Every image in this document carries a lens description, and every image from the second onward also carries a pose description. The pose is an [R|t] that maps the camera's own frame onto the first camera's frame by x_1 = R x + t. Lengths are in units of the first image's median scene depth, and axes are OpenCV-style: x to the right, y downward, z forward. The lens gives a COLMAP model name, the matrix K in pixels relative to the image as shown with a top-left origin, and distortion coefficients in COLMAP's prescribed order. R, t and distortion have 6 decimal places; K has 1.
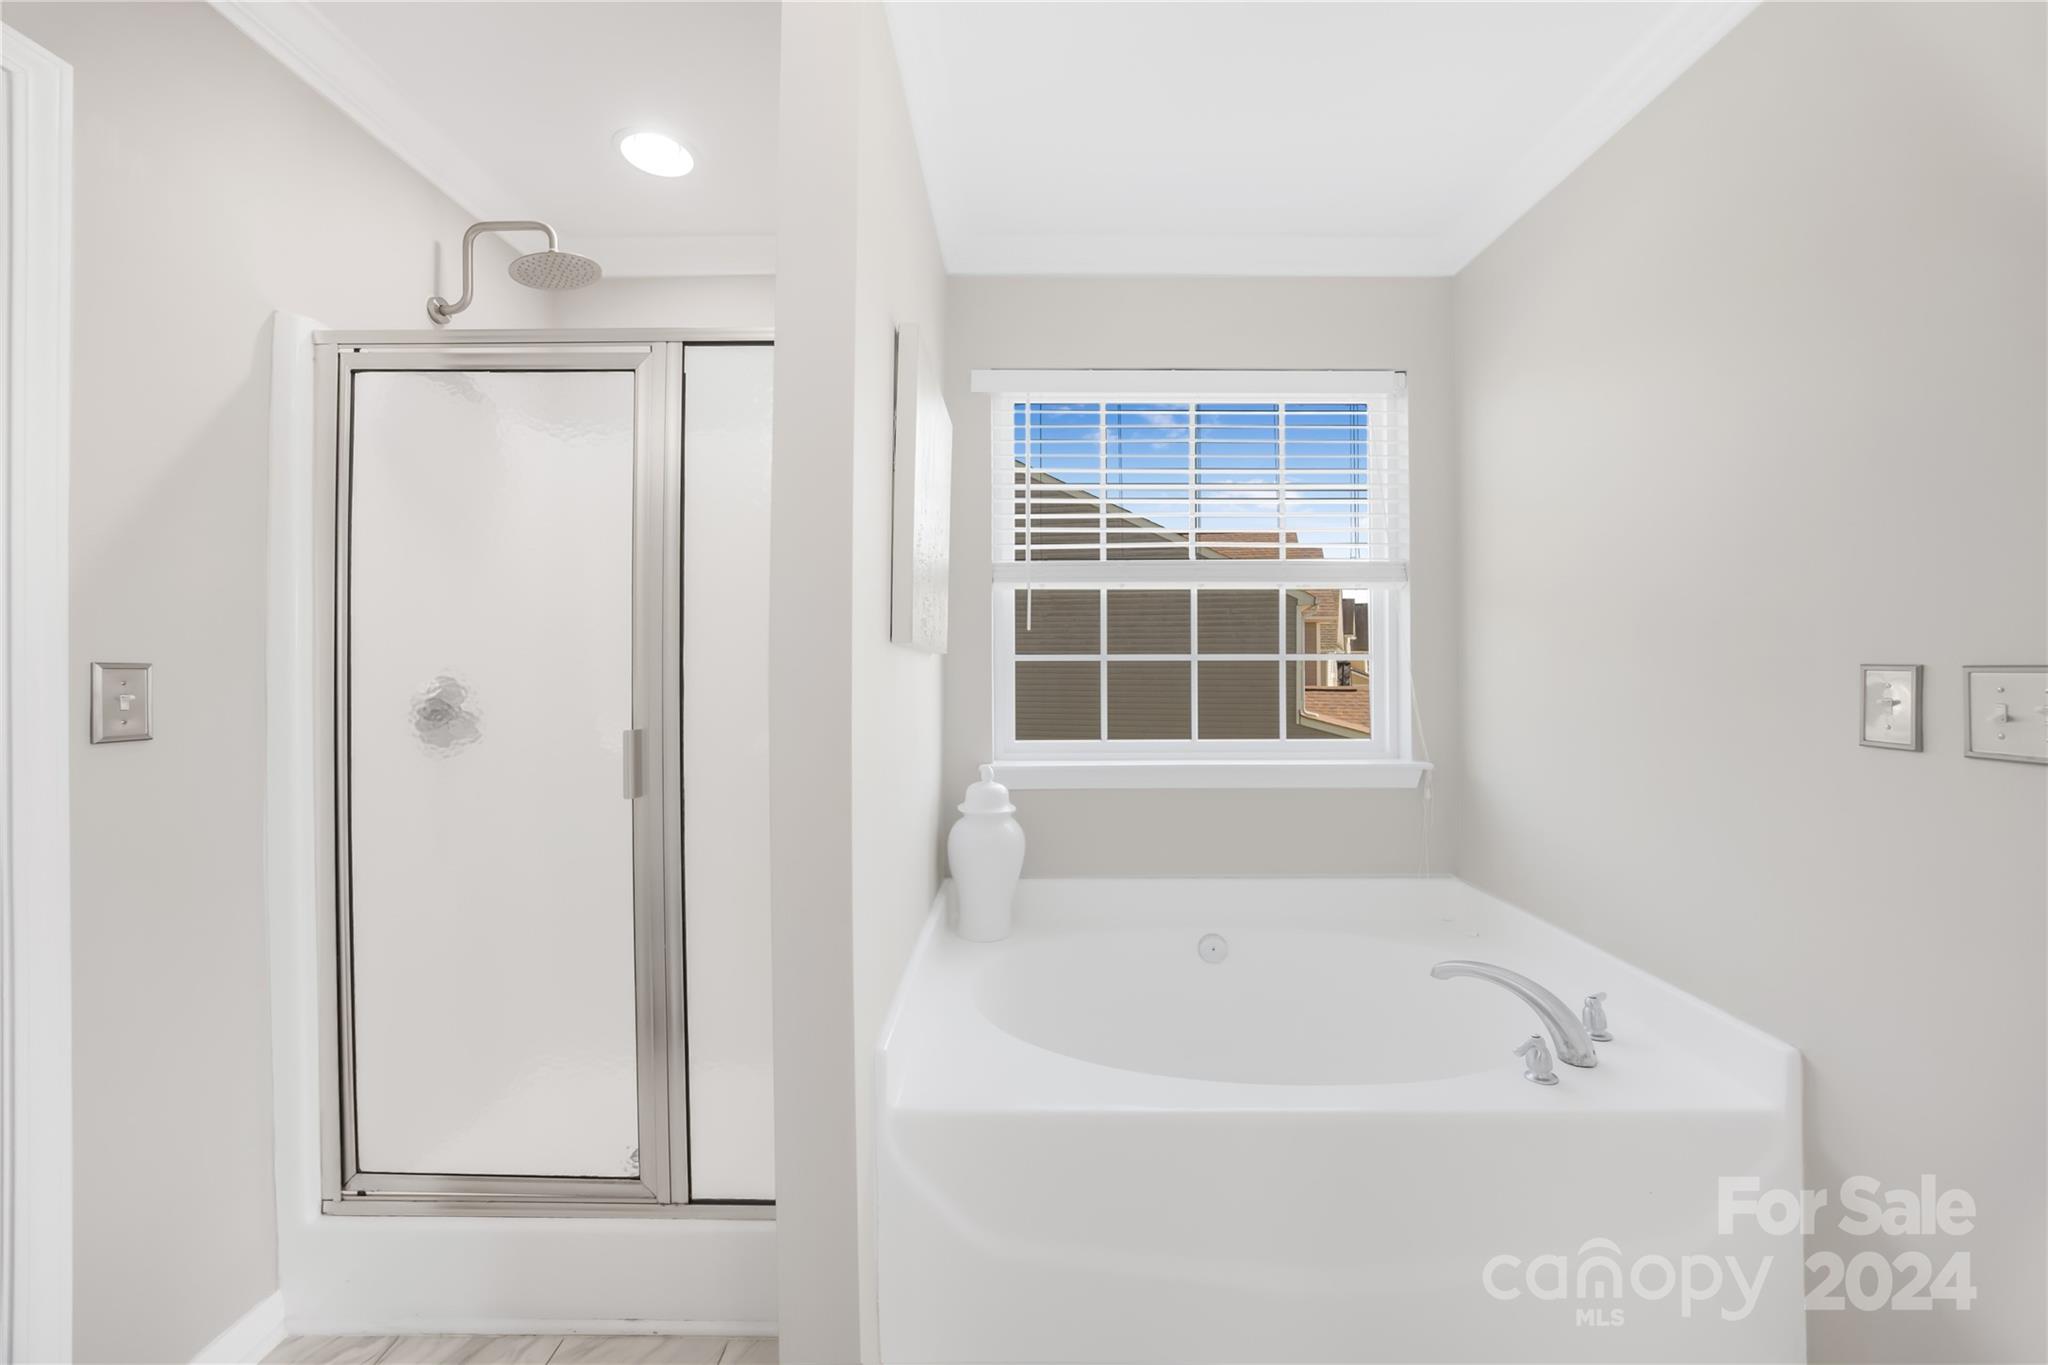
lens RADIAL K [[797.6, 0, 1023.7], [0, 797.6, 666.3], [0, 0, 1]] dist [-0.019863, -0.000050]
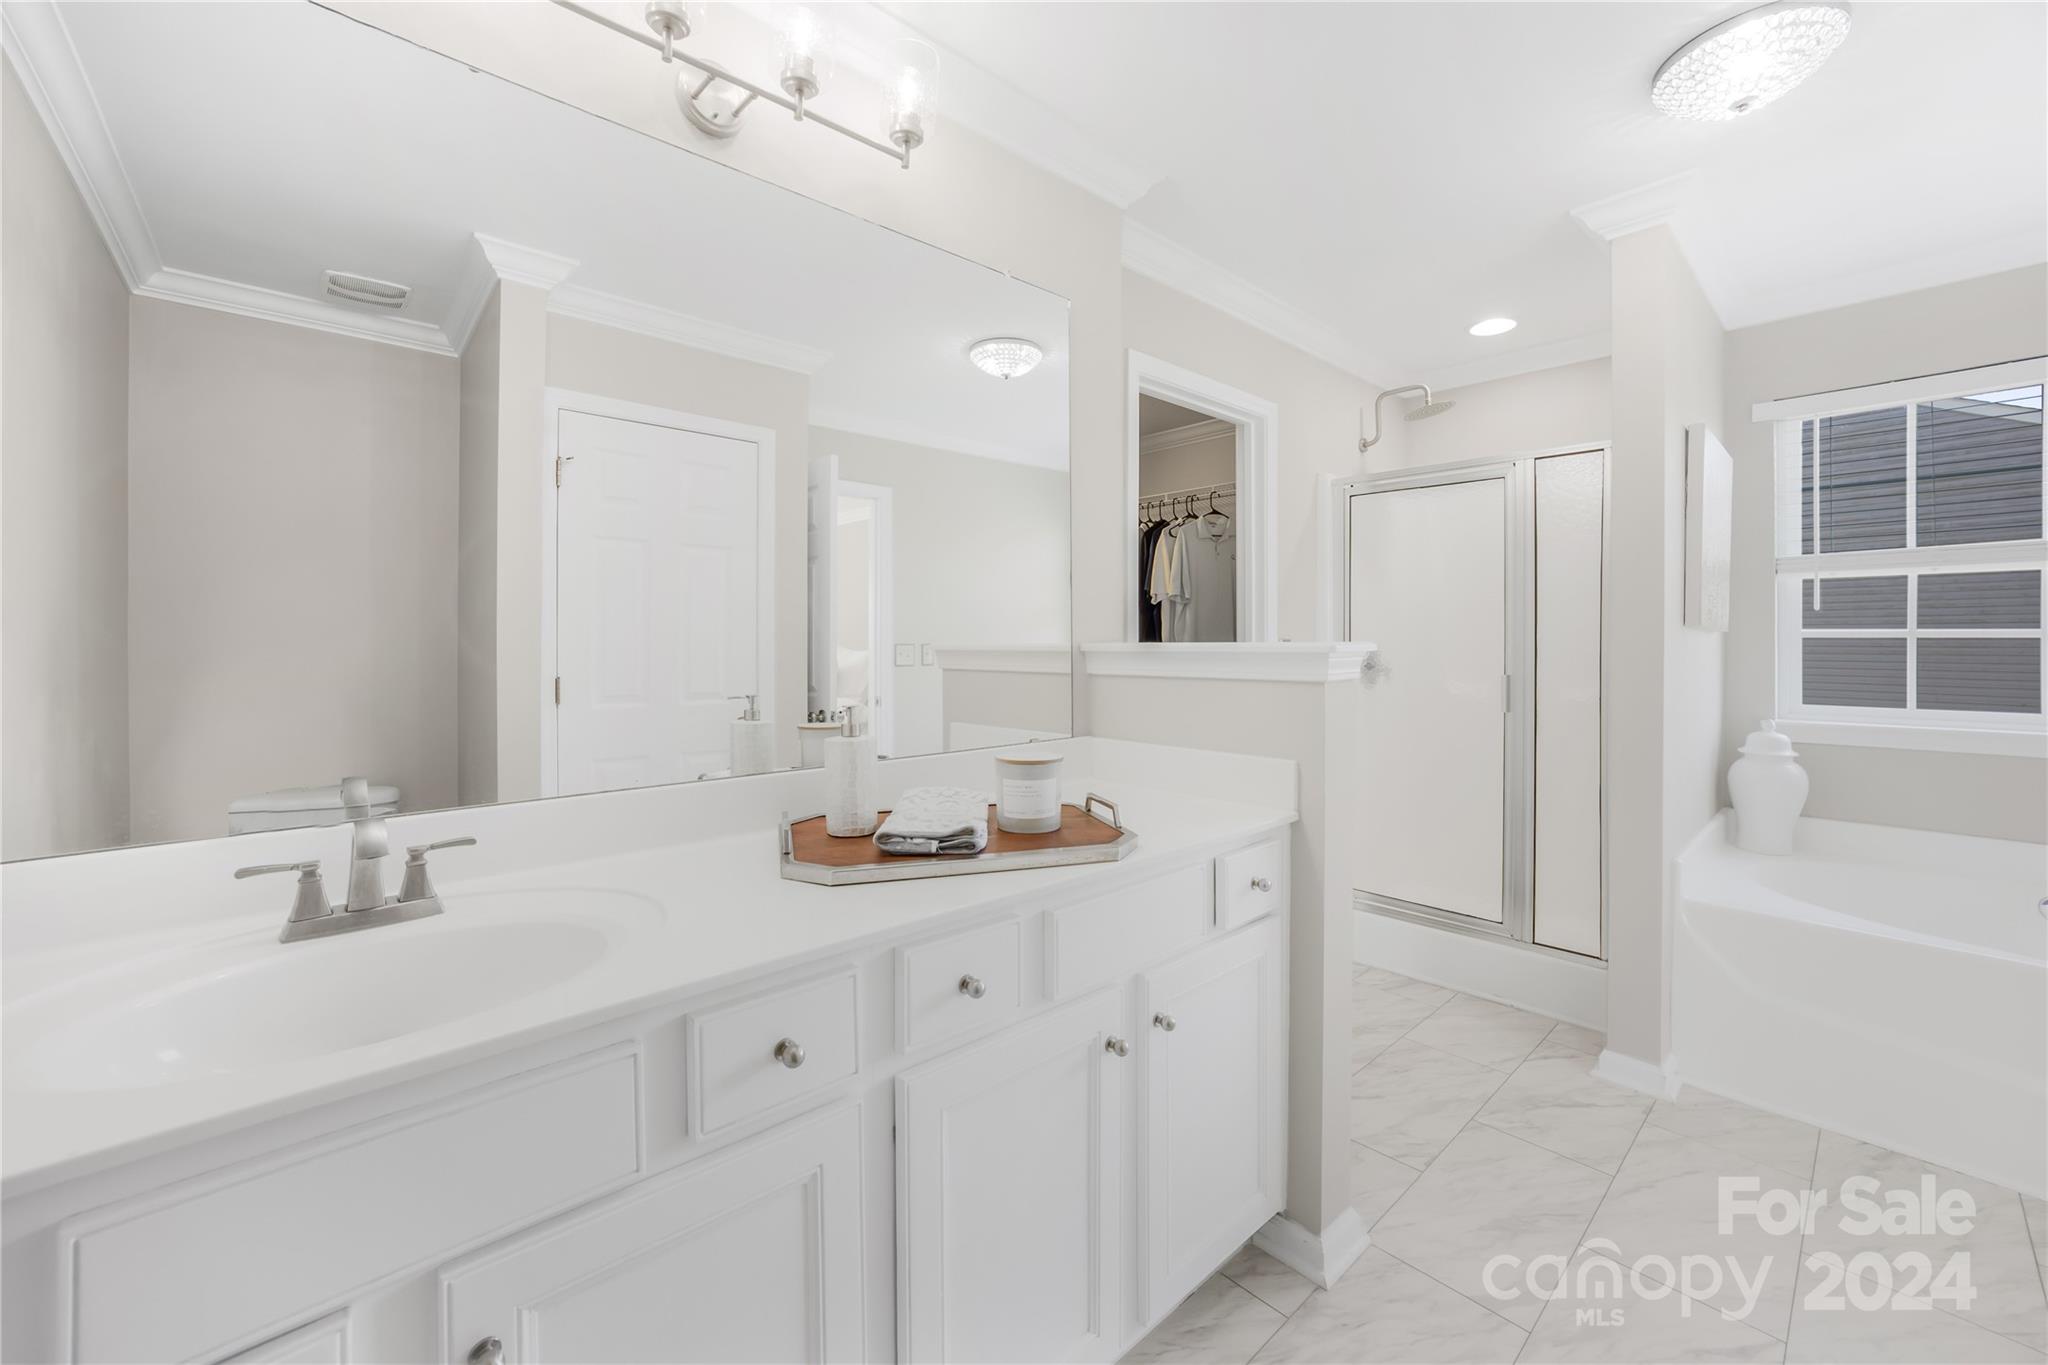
lens RADIAL K [[797.6, 0, 1011.6], [0, 797.6, 635.0], [0, 0, 1]] dist [-0.019863, -0.000050]
pose [[0.670532, 0.001783, -0.741878, 0.070747], [-0.008853, 0.999945, -0.005599, 0.006558], [0.741828, 0.010322, 0.670511, -0.745982]]
